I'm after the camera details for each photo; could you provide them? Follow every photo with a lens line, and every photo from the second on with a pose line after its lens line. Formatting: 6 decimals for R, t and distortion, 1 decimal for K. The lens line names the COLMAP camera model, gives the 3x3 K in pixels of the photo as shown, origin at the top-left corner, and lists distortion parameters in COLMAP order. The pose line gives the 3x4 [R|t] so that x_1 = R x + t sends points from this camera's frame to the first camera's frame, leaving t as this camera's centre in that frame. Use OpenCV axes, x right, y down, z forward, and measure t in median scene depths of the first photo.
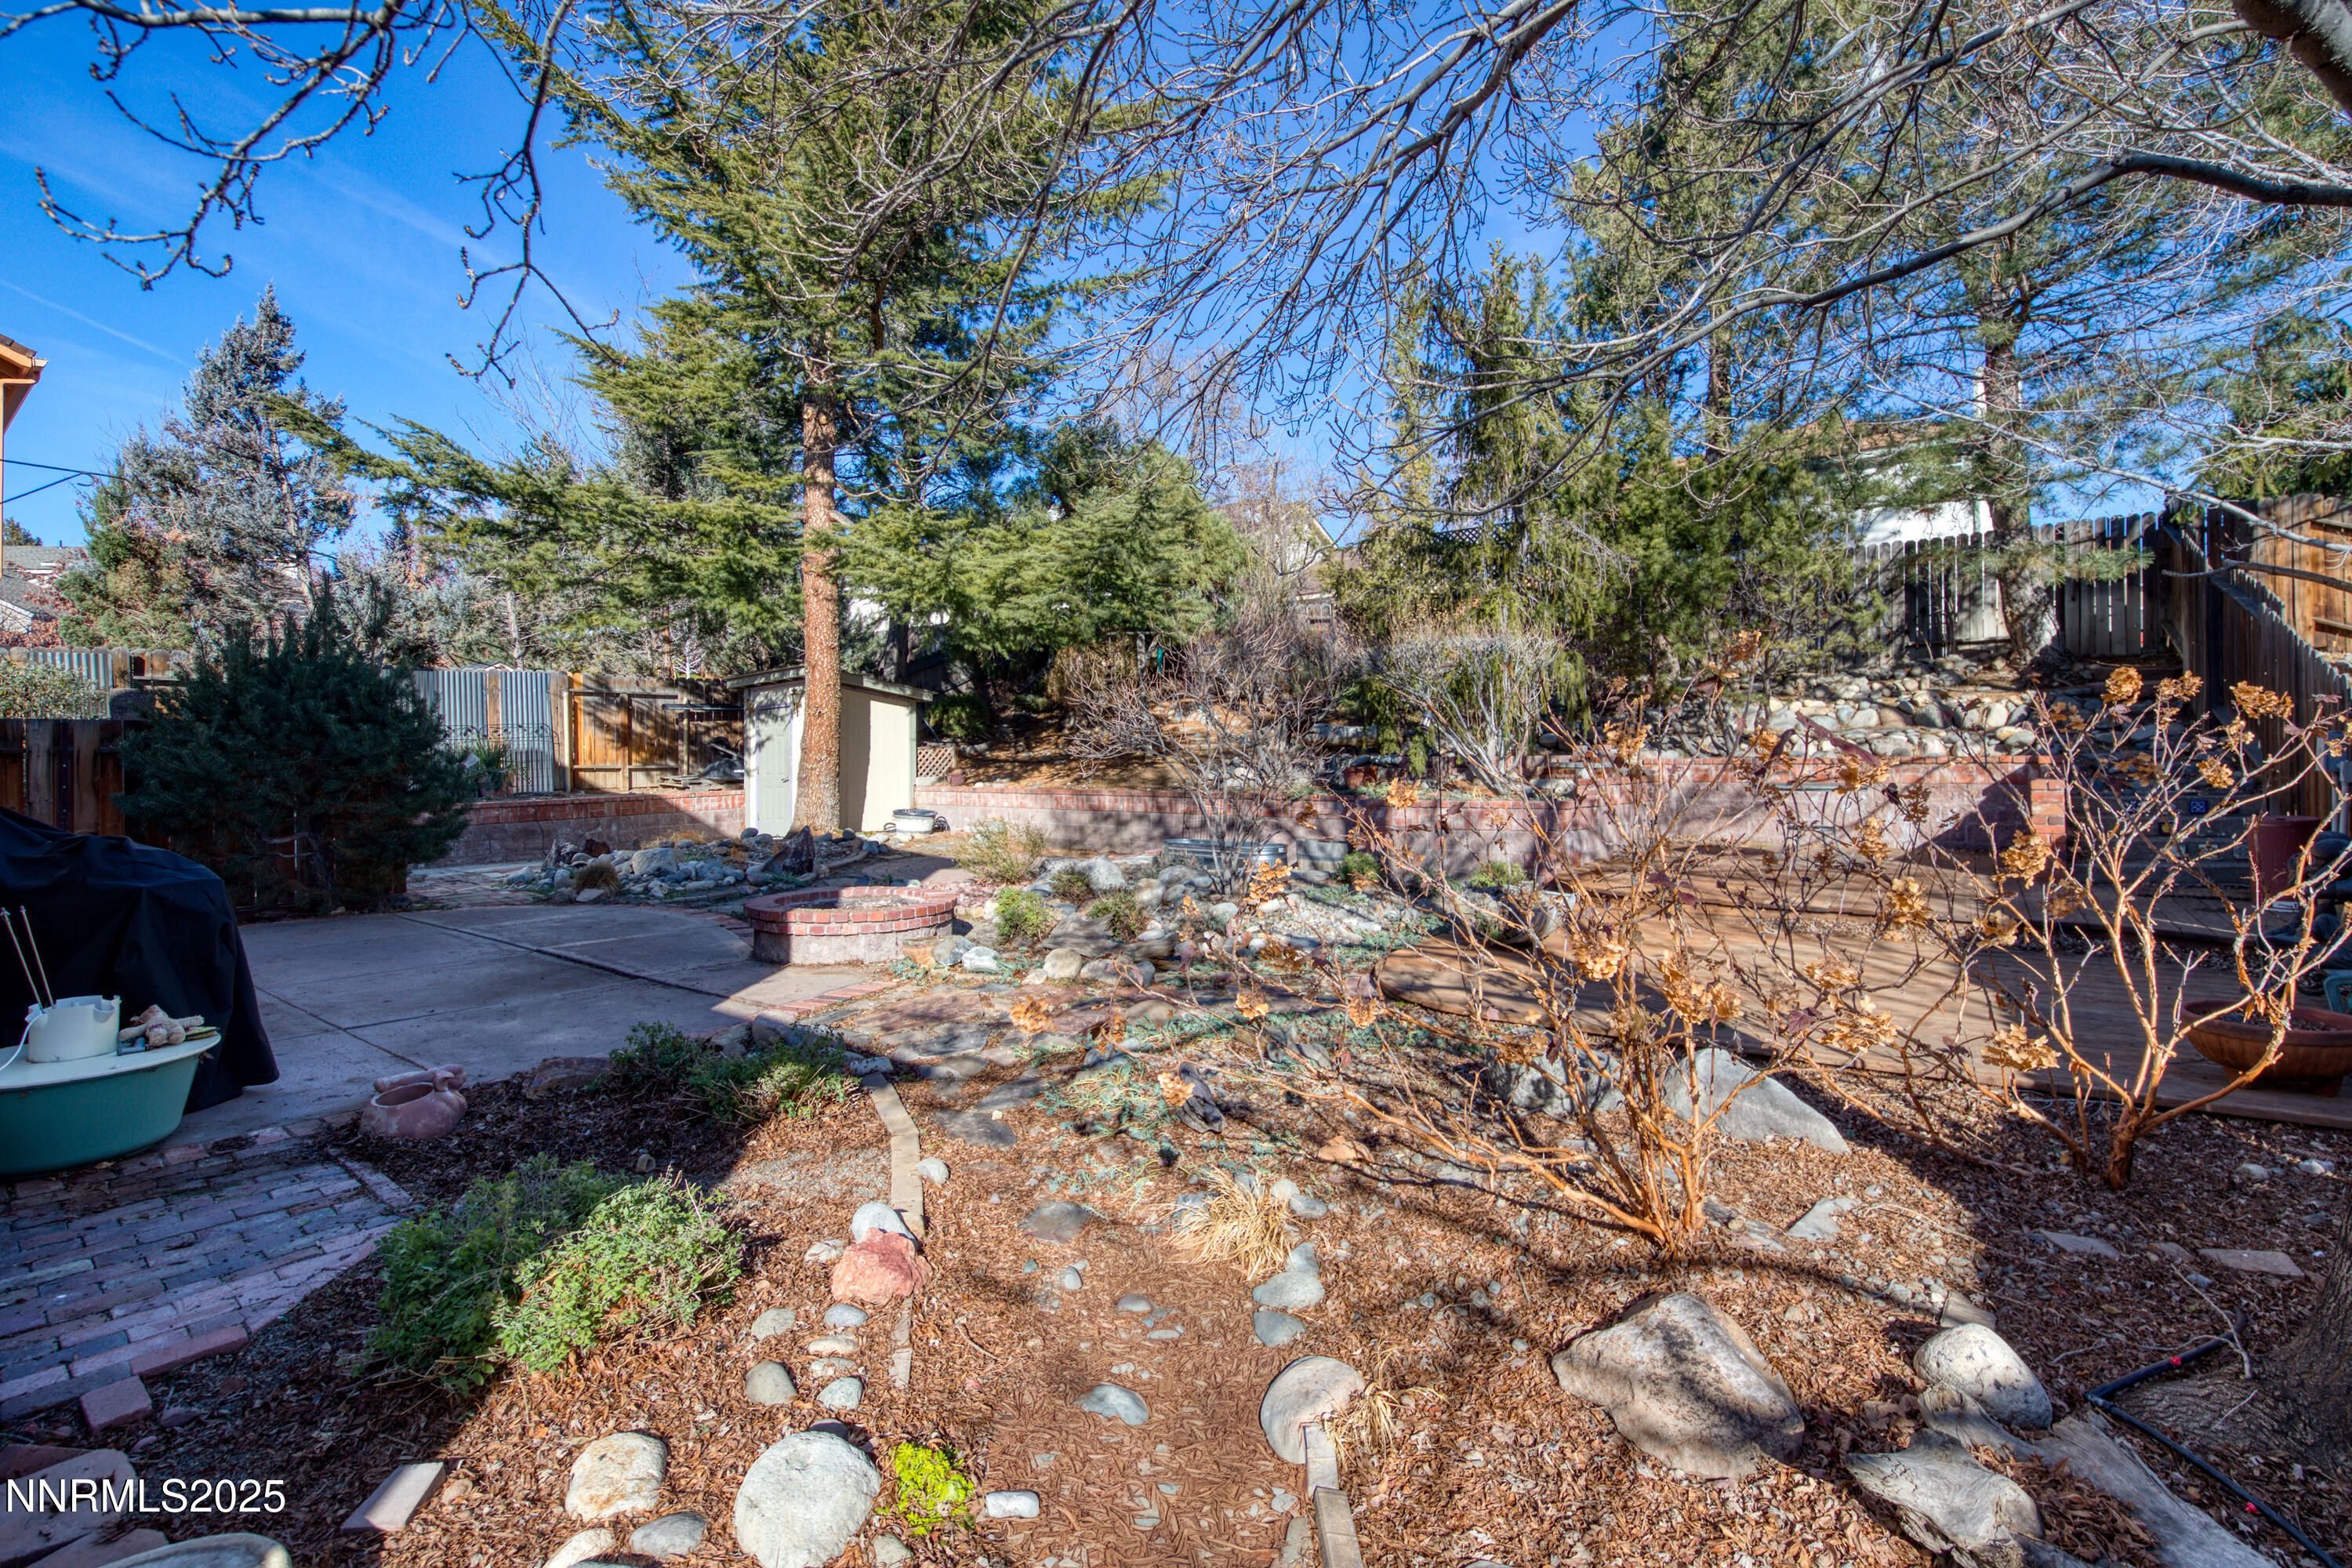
lens RADIAL K [[1004.0, 0, 1196.9], [0, 1004.0, 765.5], [0, 0, 1]] dist [0.010138, -0.000079]
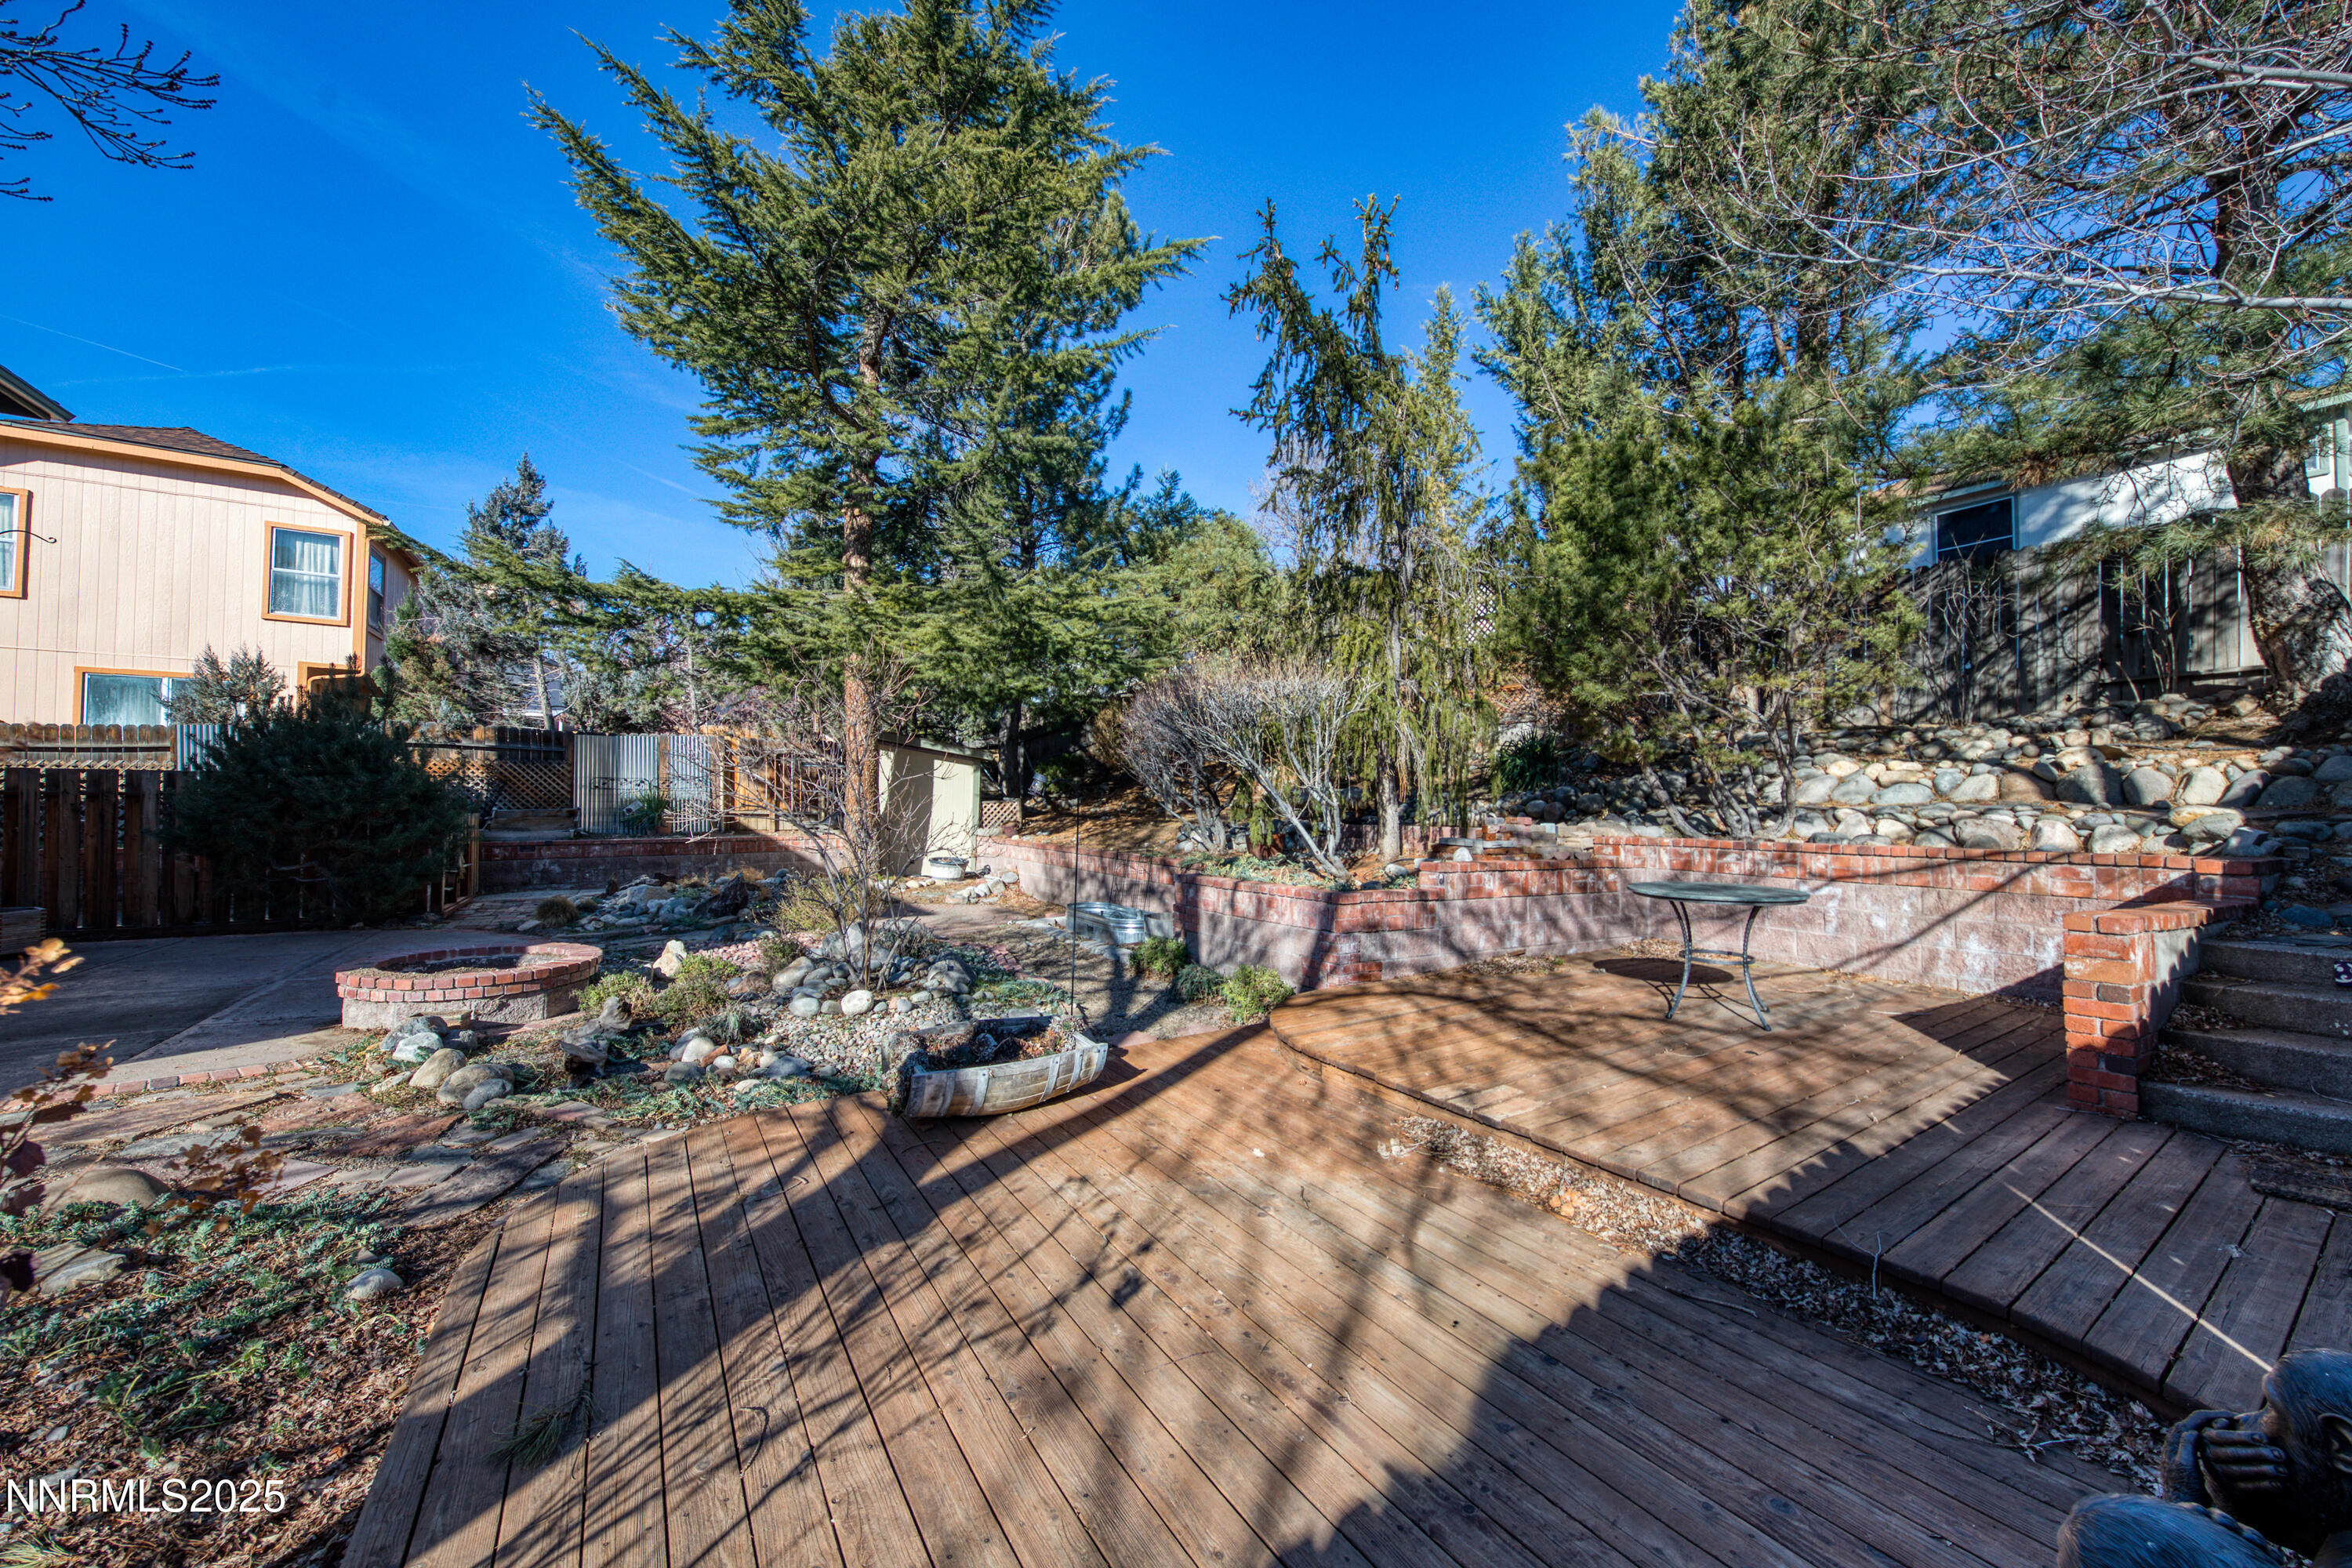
lens RADIAL K [[856.7, 0, 1174.8], [0, 856.7, 803.5], [0, 0, 1]] dist [0.000530, -0.000233]
pose [[0.939085, 0.019892, -0.343109, 0.301082], [-0.024645, 0.999651, -0.009499, -0.014656], [0.342801, 0.017377, 0.939247, 0.226717]]
